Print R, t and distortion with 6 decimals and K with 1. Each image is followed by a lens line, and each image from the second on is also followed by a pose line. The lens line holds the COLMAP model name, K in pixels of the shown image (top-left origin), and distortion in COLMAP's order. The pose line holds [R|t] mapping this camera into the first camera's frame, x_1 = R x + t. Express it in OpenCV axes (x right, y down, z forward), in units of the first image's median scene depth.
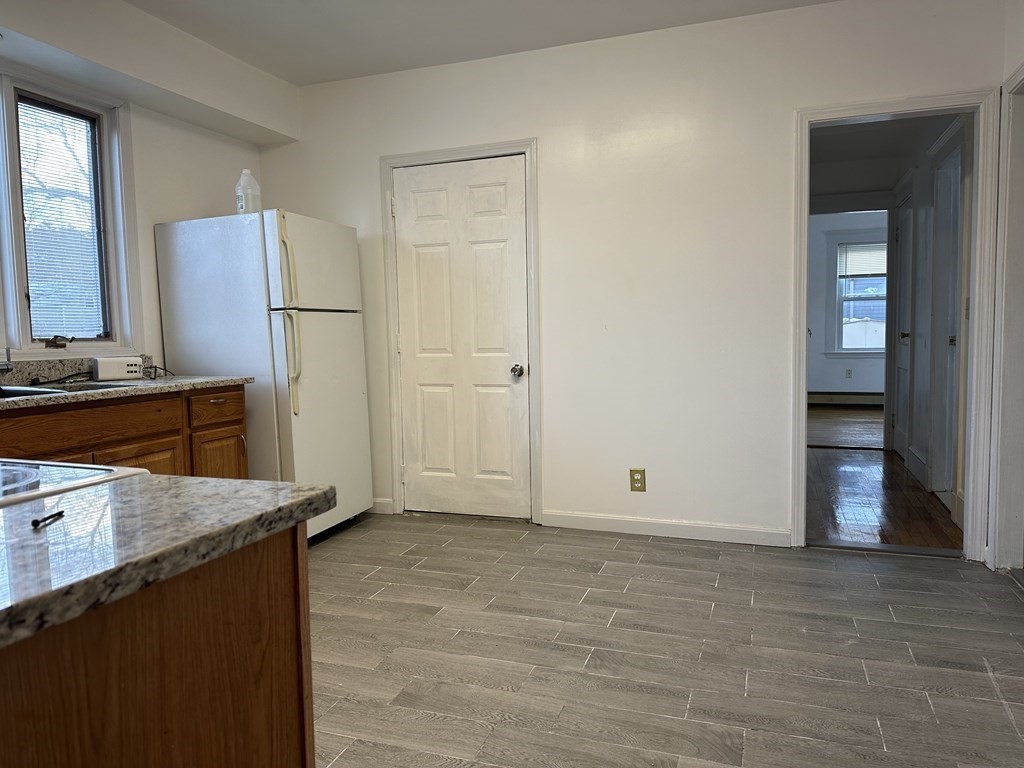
lens RADIAL K [[724.4, 0, 511.7], [0, 724.4, 385.4], [0, 0, 1]] dist [0.084229, -0.105826]
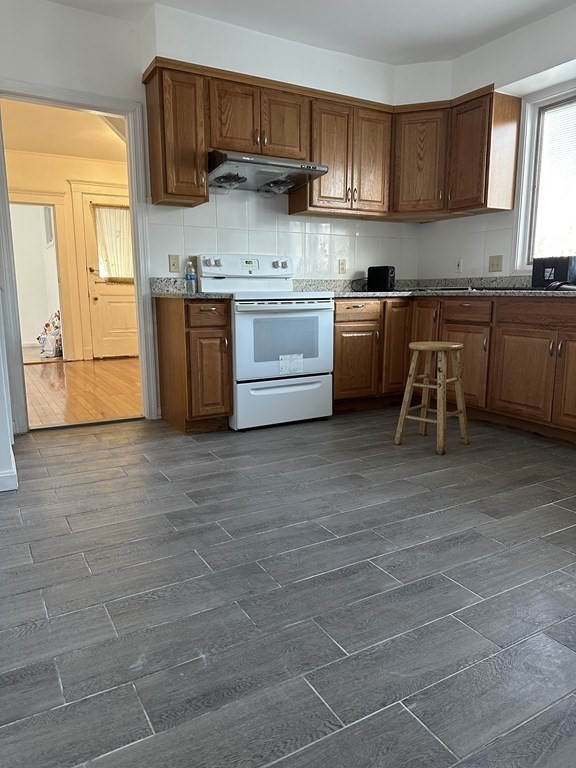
lens RADIAL K [[543.3, 0, 281.7], [0, 543.3, 383.1], [0, 0, 1]] dist [0.084229, -0.105826]
pose [[-0.659297, 0.147238, -0.737325, 0.527780], [-0.043289, 0.971579, 0.232725, -0.035896], [0.750635, 0.185353, -0.634185, 1.013870]]
